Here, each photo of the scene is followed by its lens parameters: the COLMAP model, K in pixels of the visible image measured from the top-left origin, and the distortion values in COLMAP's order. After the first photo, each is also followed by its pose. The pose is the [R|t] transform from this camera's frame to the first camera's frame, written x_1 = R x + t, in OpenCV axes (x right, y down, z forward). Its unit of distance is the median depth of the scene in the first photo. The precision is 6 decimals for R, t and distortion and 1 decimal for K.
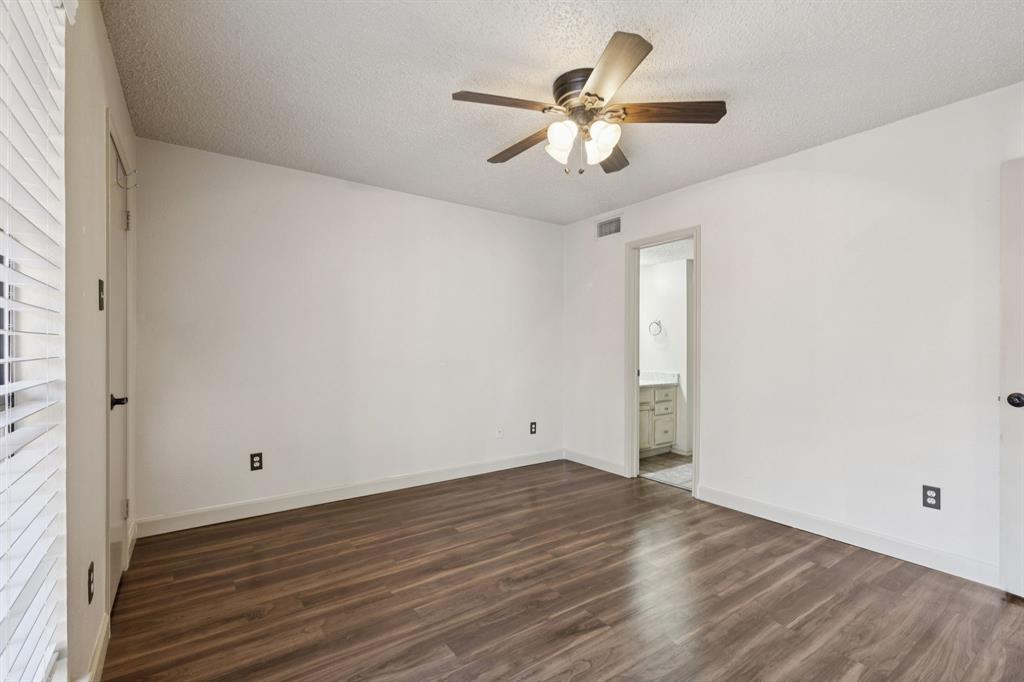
lens RADIAL K [[463.1, 0, 509.6], [0, 463.1, 349.4], [0, 0, 1]] dist [0.006141, -0.000127]
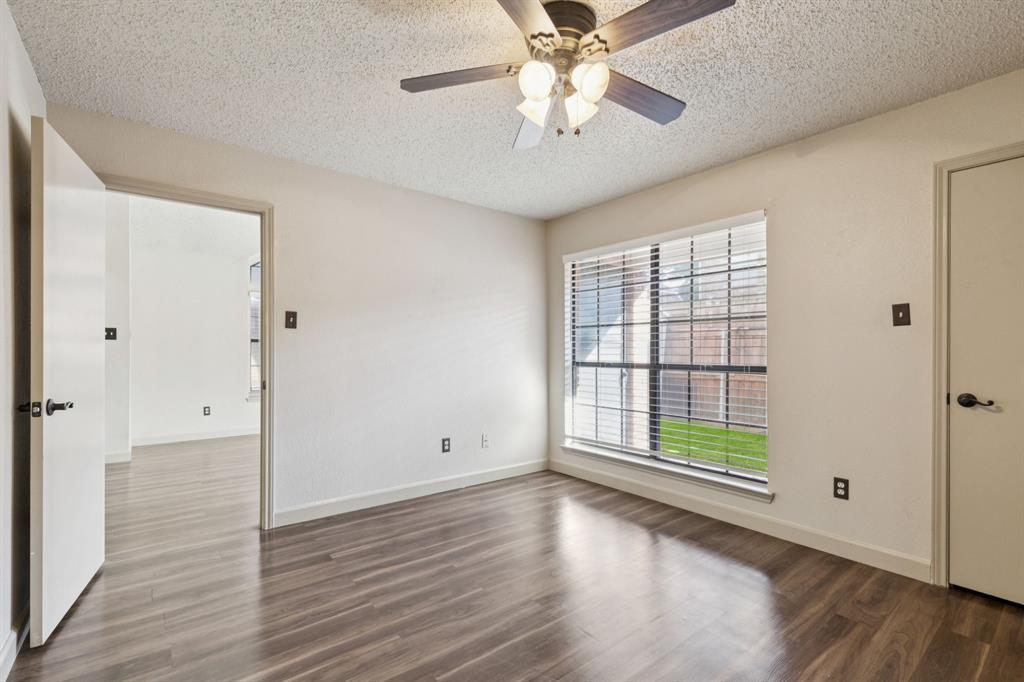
lens RADIAL K [[463.1, 0, 509.6], [0, 463.1, 349.4], [0, 0, 1]] dist [0.006141, -0.000127]
pose [[-0.999243, -0.005952, -0.038450, 0.251615], [-0.006088, 0.999976, 0.003429, -0.007755], [0.038429, 0.003660, -0.999255, 1.683042]]
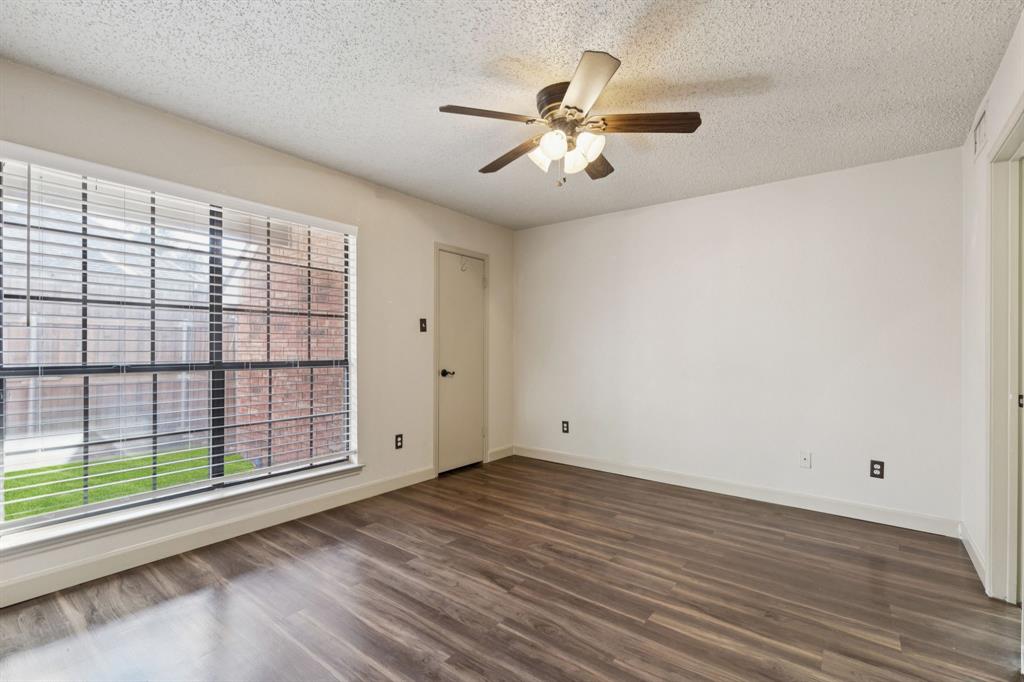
lens RADIAL K [[463.1, 0, 509.6], [0, 463.1, 349.4], [0, 0, 1]] dist [0.006141, -0.000127]
pose [[0.285089, 0.001748, -0.958500, 1.042844], [-0.011230, 0.999936, -0.001517, 0.001577], [0.958435, 0.011197, 0.285090, 0.536840]]
